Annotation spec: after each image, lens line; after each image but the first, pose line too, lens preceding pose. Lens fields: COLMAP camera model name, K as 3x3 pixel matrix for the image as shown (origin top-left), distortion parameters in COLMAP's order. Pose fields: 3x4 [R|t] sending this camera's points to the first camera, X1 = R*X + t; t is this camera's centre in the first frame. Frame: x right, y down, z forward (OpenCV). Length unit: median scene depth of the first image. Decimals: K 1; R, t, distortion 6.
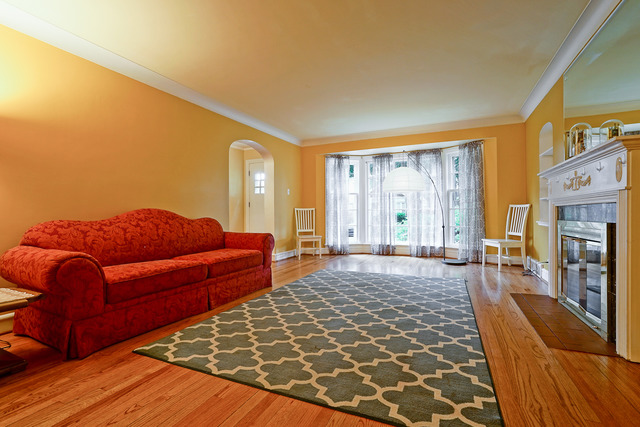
lens RADIAL K [[298.6, 0, 318.5], [0, 298.6, 214.1], [0, 0, 1]] dist [-0.020930, 0.010467]
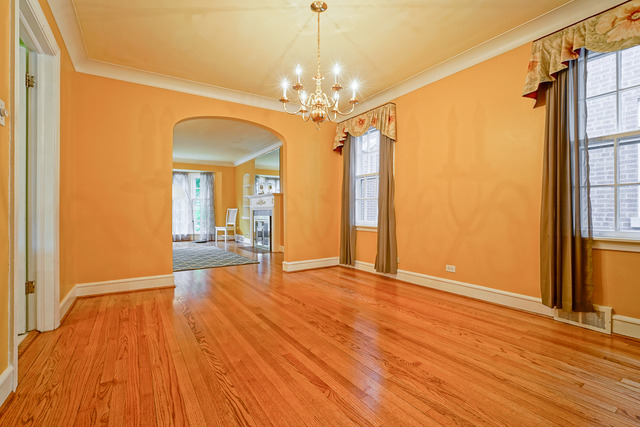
lens RADIAL K [[298.6, 0, 319.8], [0, 298.6, 211.6], [0, 0, 1]] dist [-0.020930, 0.010467]
pose [[0.549011, 0.004039, 0.835805, -0.633785], [0.000766, 0.999985, -0.005335, -0.001965], [-0.835815, 0.003569, 0.549000, -0.547896]]
